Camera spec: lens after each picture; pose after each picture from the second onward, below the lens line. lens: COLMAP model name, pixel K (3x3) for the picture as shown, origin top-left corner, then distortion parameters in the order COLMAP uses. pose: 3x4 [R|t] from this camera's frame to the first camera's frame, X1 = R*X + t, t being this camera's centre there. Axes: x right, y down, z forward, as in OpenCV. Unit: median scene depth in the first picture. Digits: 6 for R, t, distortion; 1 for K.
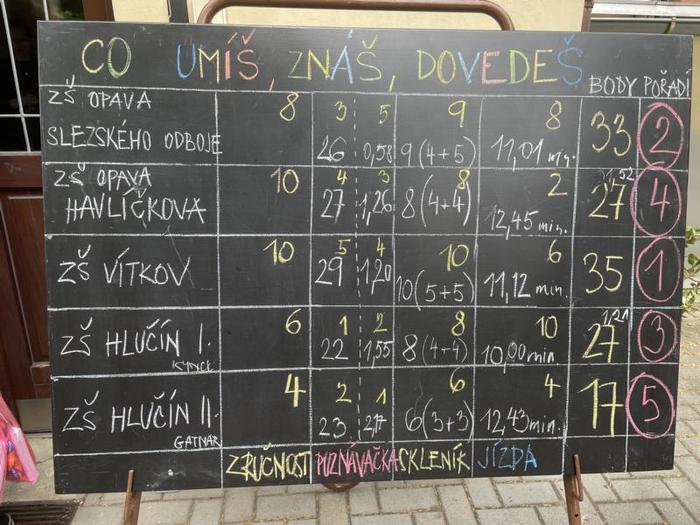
lens RADIAL K [[525.4, 0, 357.7], [0, 525.4, 266.3], [0, 0, 1]] dist [0.087106, -0.110304]
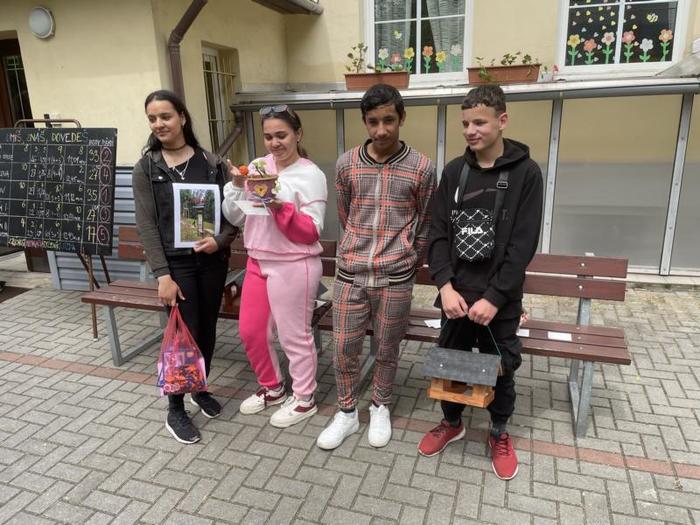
lens RADIAL K [[525.4, 0, 357.7], [0, 525.4, 266.3], [0, 0, 1]] dist [0.087106, -0.110304]
pose [[0.921356, 0.082844, -0.379790, 3.478451], [-0.097485, 0.995047, -0.019446, 0.380240], [0.376298, 0.054940, 0.924868, -1.573370]]
